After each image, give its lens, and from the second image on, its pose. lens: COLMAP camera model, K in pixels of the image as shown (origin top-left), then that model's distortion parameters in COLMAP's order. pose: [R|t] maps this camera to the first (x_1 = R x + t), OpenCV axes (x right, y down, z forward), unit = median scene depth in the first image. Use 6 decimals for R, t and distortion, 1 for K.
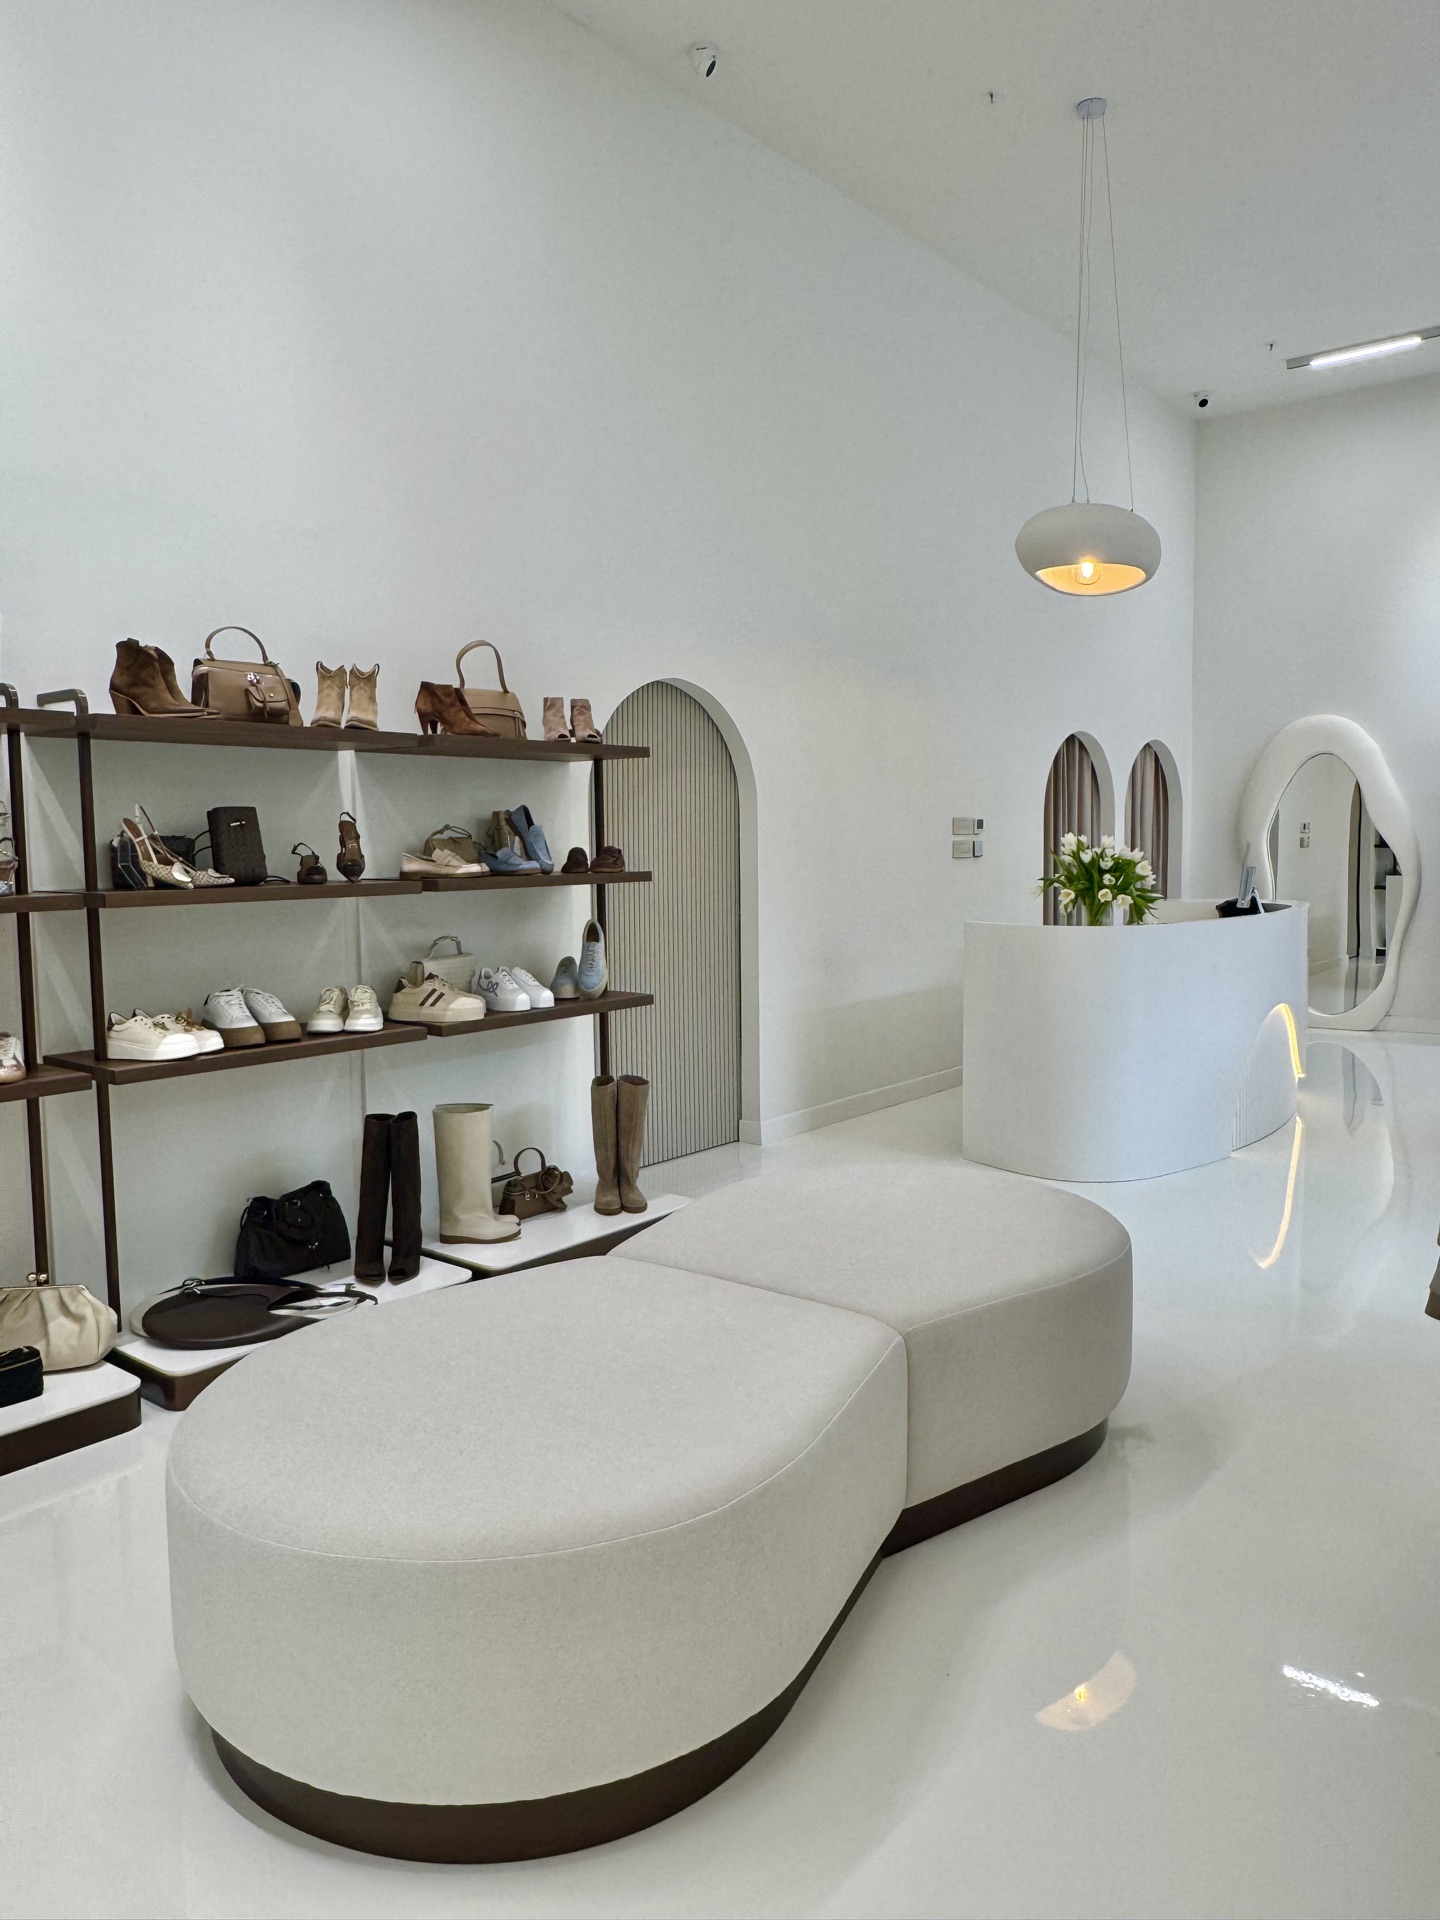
lens RADIAL K [[1367.8, 0, 724.7], [0, 1367.8, 944.4], [0, 0, 1]] dist [0.056304, -0.044980]
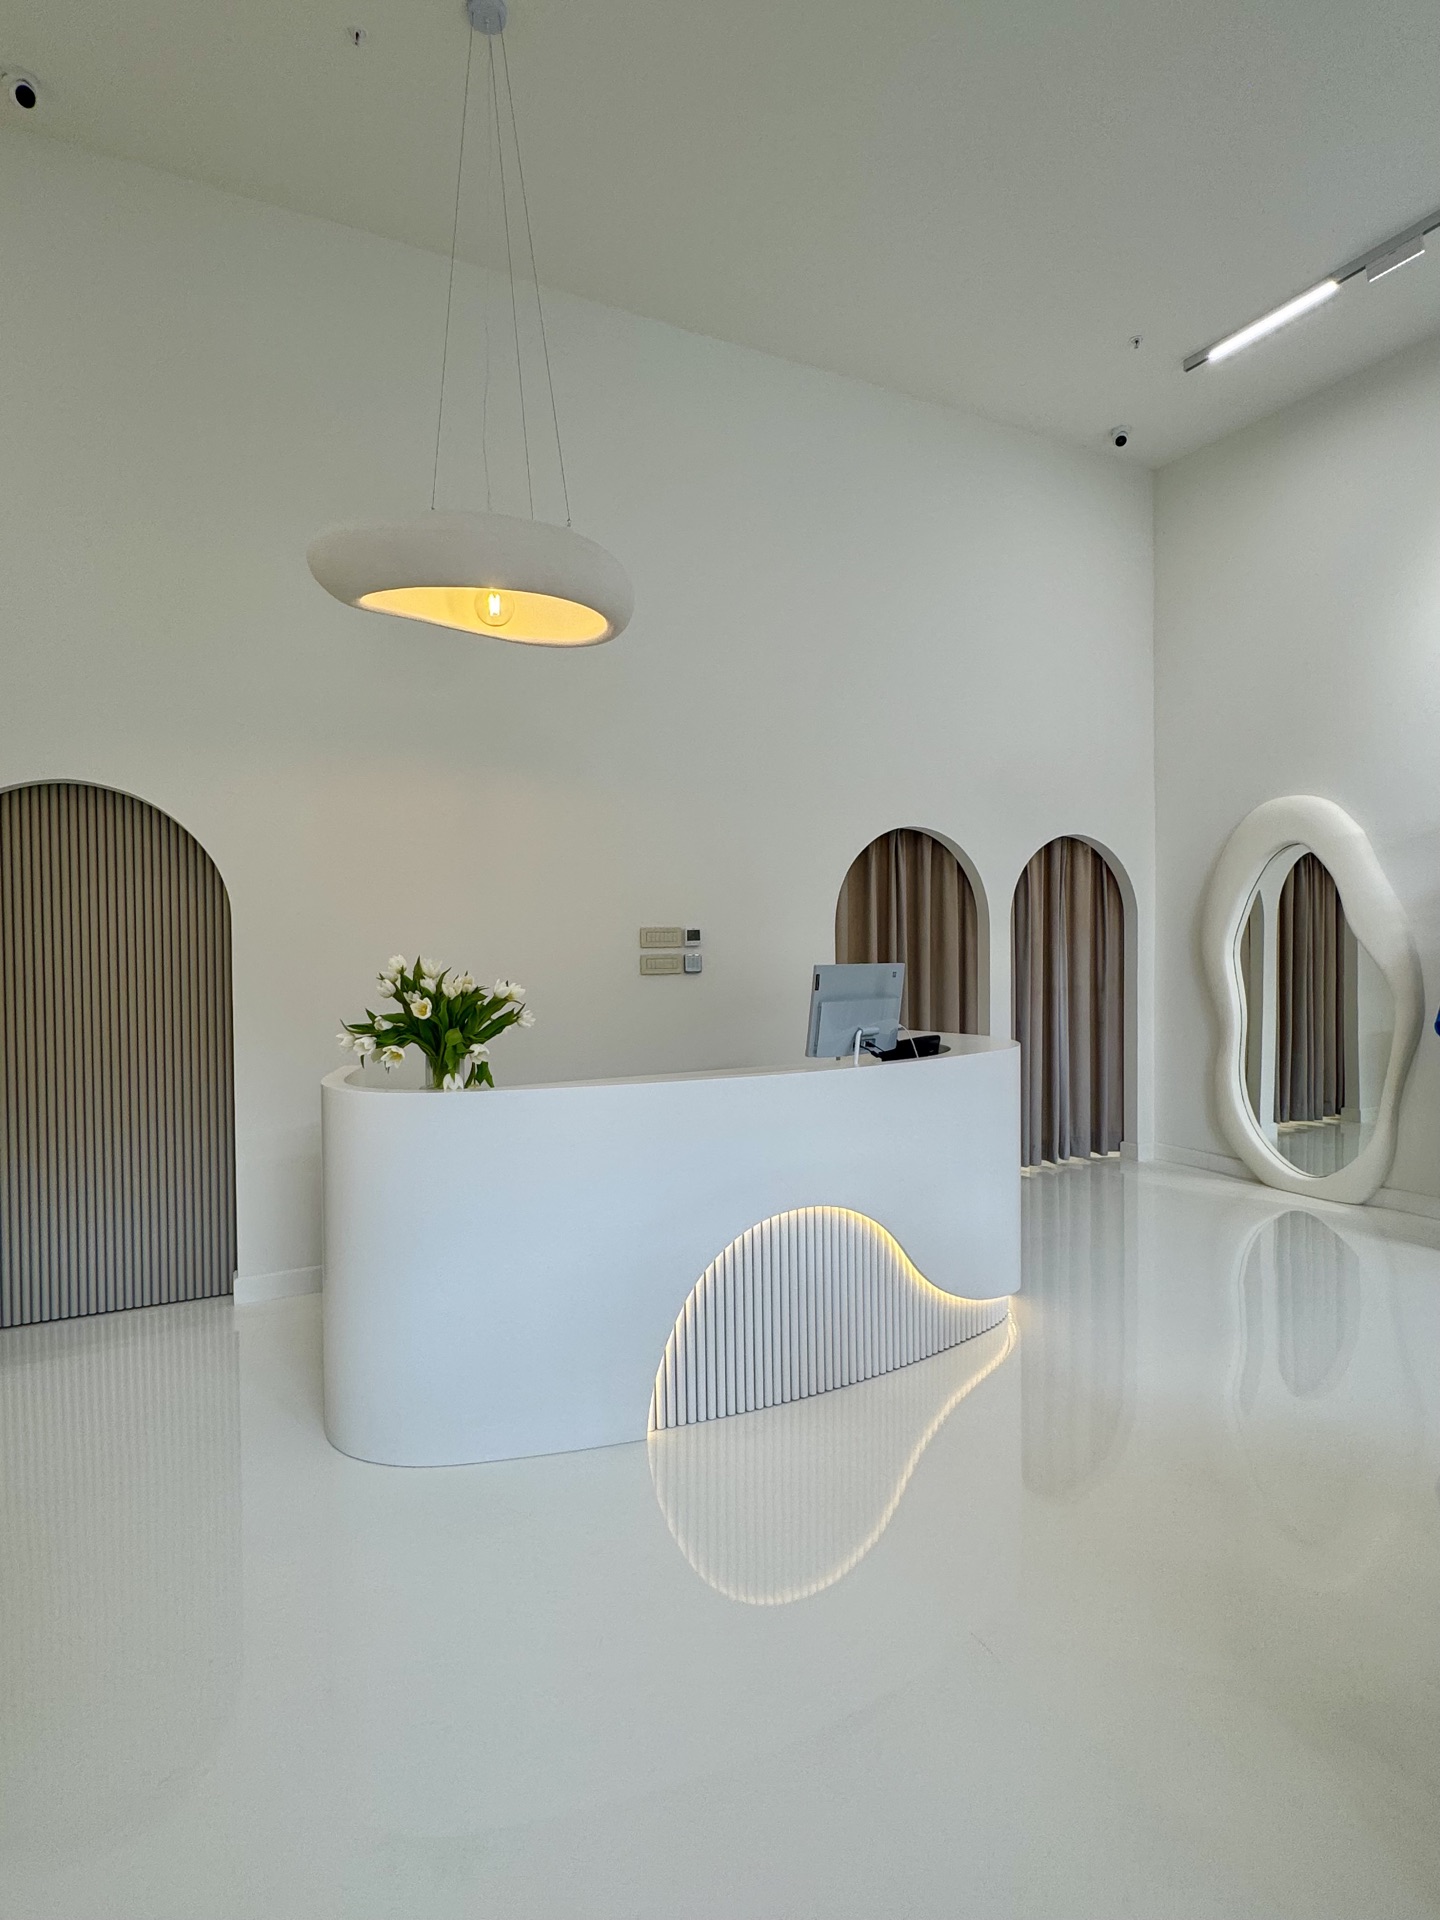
lens RADIAL K [[1006.1, 0, 720.9], [0, 1006.1, 955.7], [0, 0, 1]] dist [-0.001586, 0.000427]
pose [[0.919241, 0.006714, -0.393639, 0.365457], [-0.030012, 0.998140, -0.053059, -0.034761], [0.392551, 0.060588, 0.917733, 0.355128]]
